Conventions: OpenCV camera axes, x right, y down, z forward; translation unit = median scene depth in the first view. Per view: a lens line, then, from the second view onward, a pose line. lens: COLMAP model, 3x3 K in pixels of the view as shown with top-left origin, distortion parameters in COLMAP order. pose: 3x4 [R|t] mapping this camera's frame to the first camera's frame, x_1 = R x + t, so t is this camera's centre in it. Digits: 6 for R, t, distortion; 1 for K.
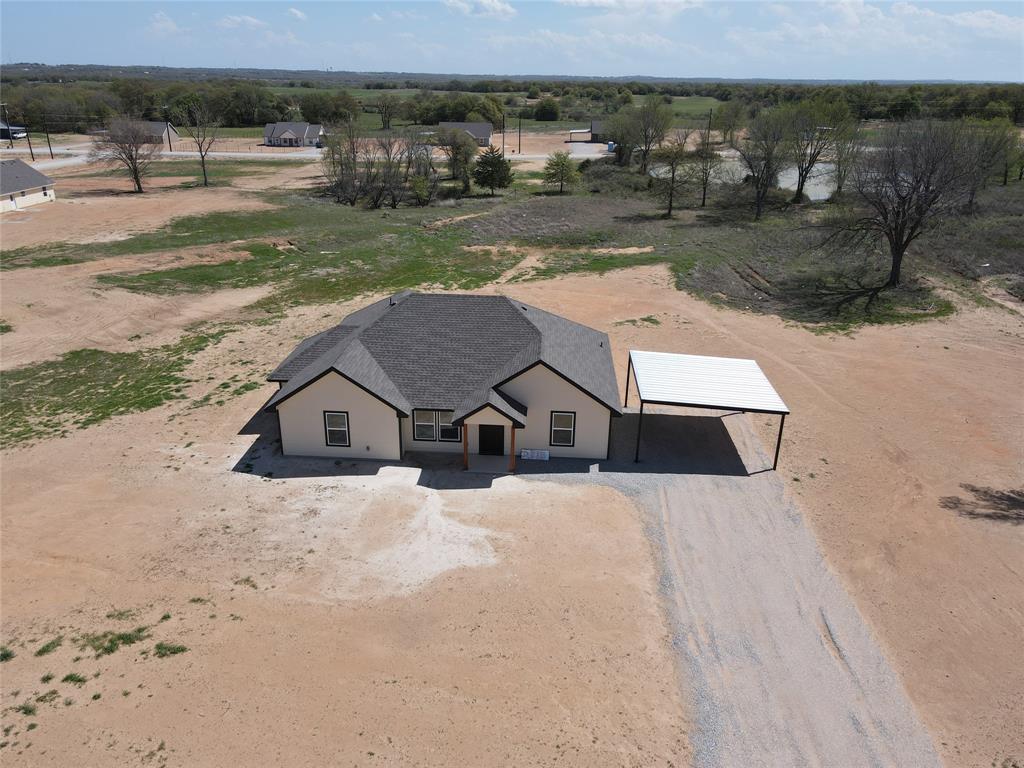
lens RADIAL K [[745.9, 0, 513.0], [0, 745.9, 380.5], [0, 0, 1]] dist [0.014896, 0.011303]
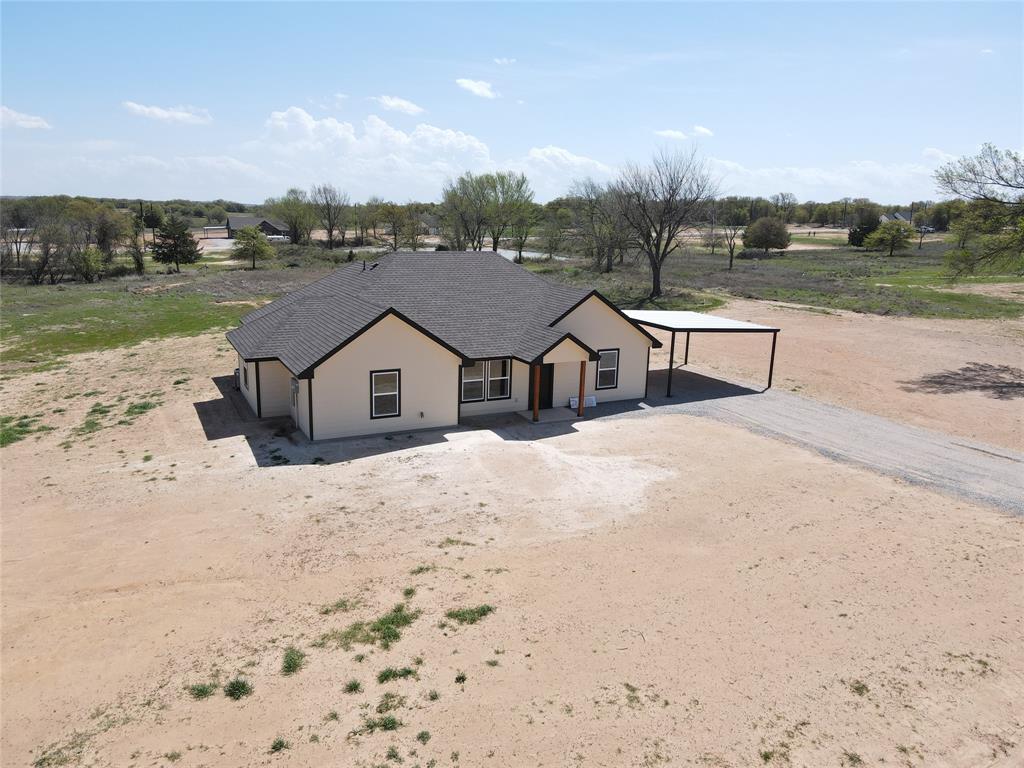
lens RADIAL K [[745.9, 0, 513.0], [0, 745.9, 380.5], [0, 0, 1]] dist [0.014896, 0.011303]
pose [[0.860110, -0.103151, 0.499571, -0.567546], [0.179306, 0.977982, -0.106776, 0.176544], [-0.477557, 0.181415, 0.859667, 0.277250]]
